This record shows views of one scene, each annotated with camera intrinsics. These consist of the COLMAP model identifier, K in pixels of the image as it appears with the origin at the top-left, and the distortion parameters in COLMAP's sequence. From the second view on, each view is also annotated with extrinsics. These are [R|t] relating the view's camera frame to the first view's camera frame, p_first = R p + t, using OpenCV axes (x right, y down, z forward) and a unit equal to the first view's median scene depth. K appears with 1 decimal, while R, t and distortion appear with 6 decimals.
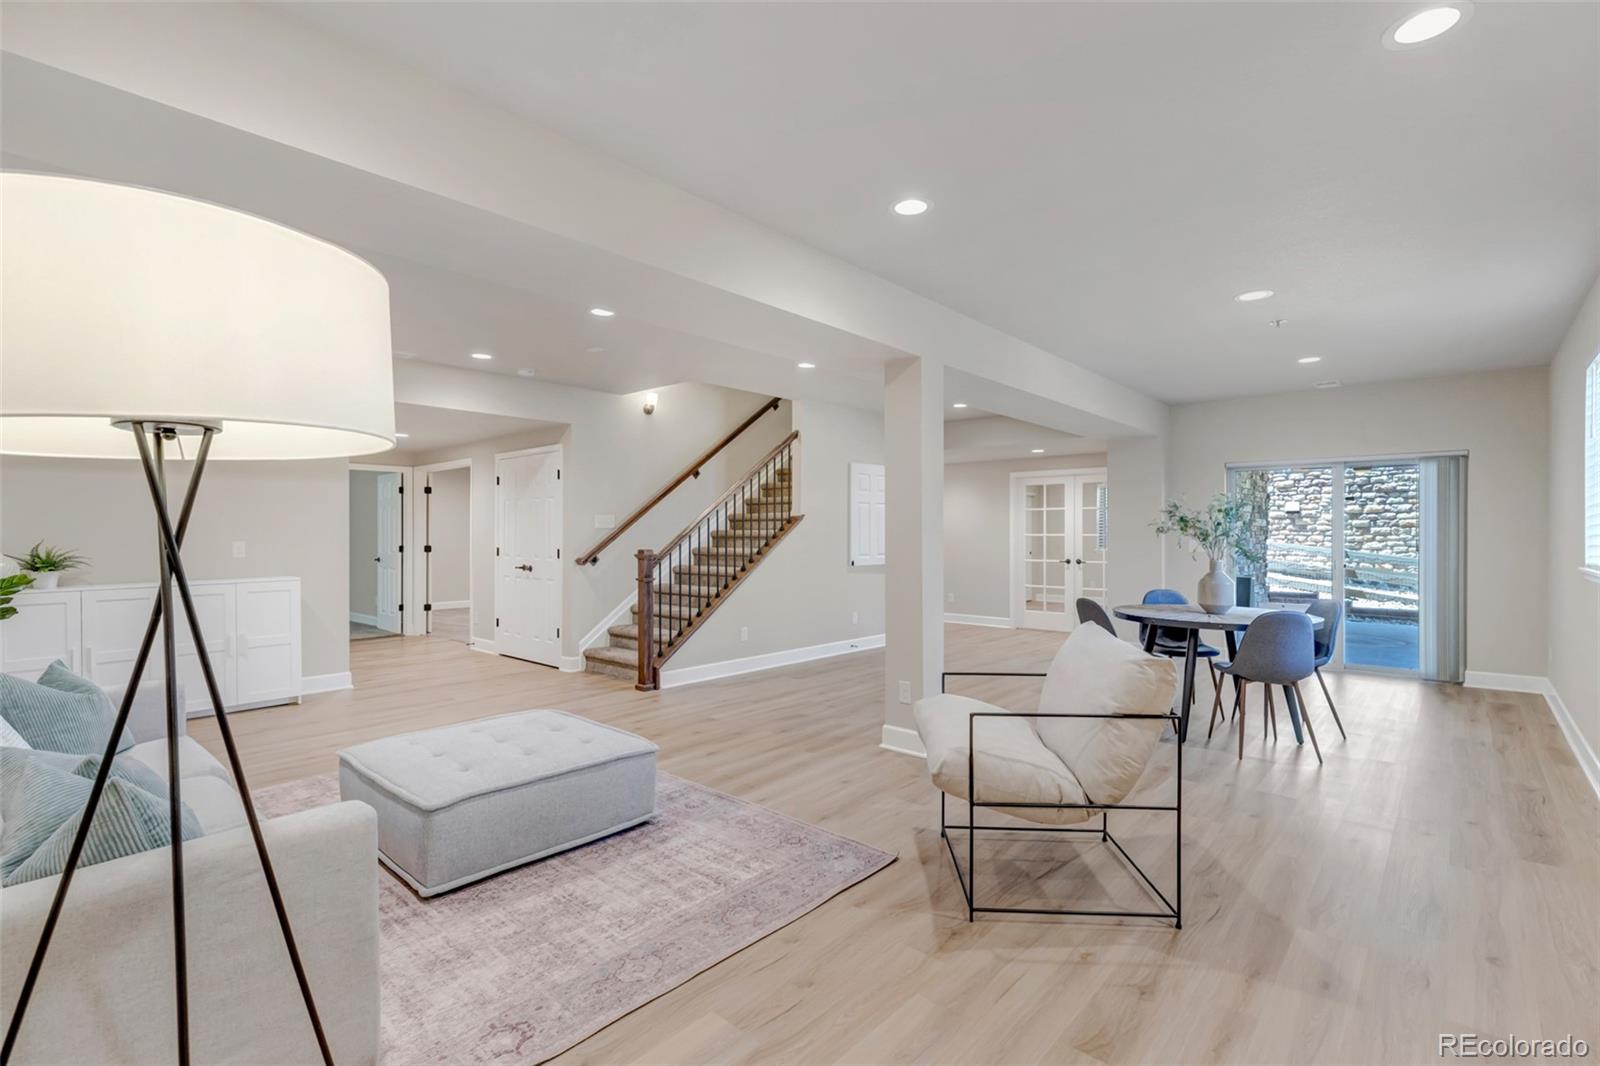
lens RADIAL K [[733.0, 0, 791.1], [0, 733.0, 531.5], [0, 0, 1]] dist [0.004473, -0.000469]
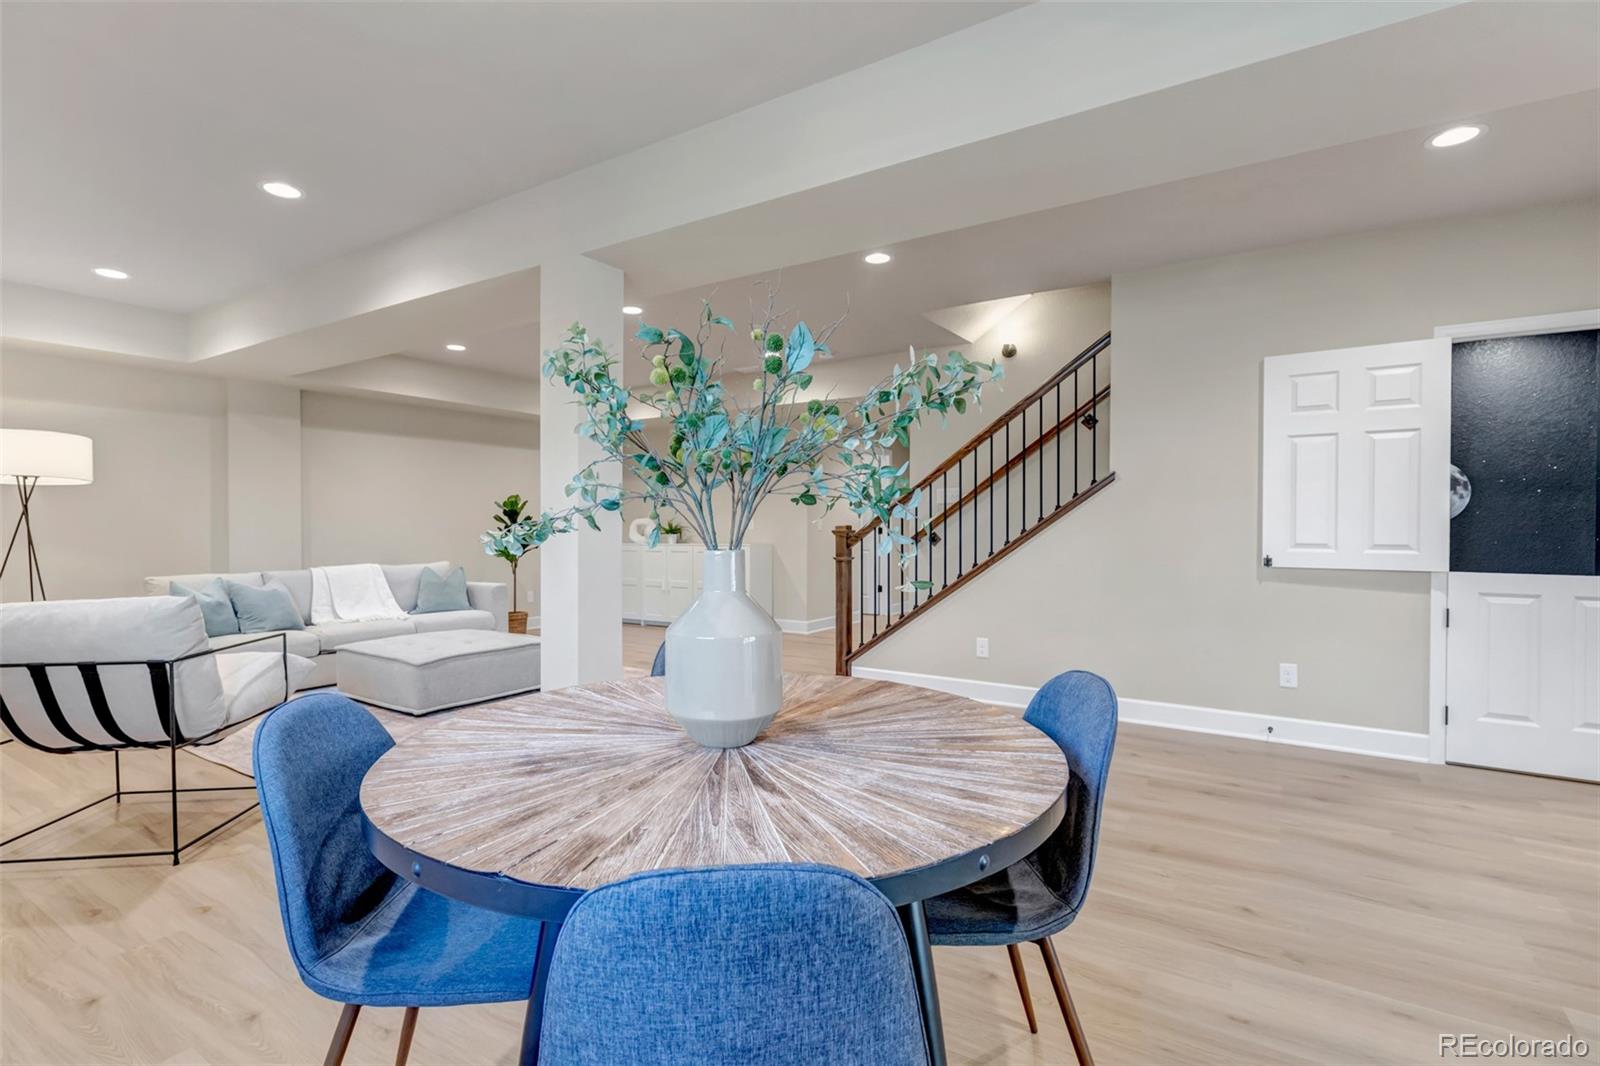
lens RADIAL K [[733.0, 0, 790.8], [0, 733.0, 540.6], [0, 0, 1]] dist [0.004473, -0.000469]
pose [[0.165922, 0.022454, -0.985883, 0.300061], [0.002084, 0.999731, 0.023120, 0.010115], [0.986137, -0.005891, 0.165830, 0.348310]]
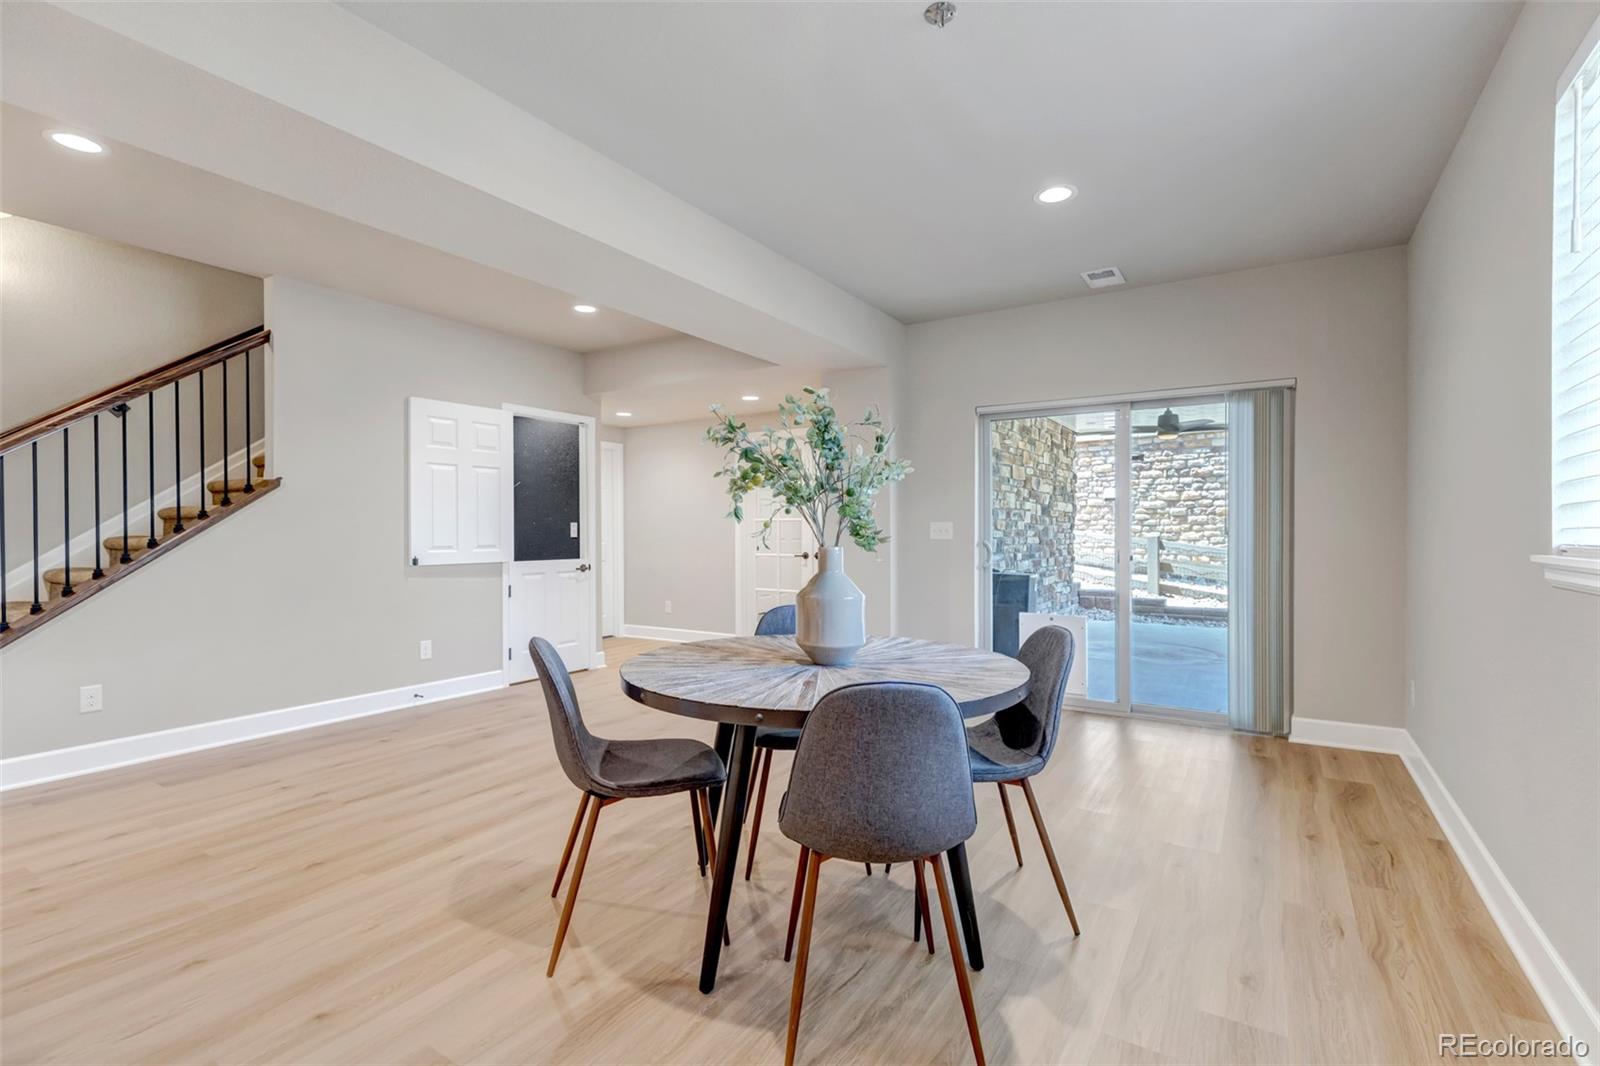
lens RADIAL K [[733.0, 0, 798.5], [0, 733.0, 531.5], [0, 0, 1]] dist [0.004473, -0.000469]
pose [[0.986027, -0.002441, 0.166565, 0.173001], [0.001924, 0.999993, 0.003266, 0.010063], [-0.166572, -0.002900, 0.986025, 0.197650]]
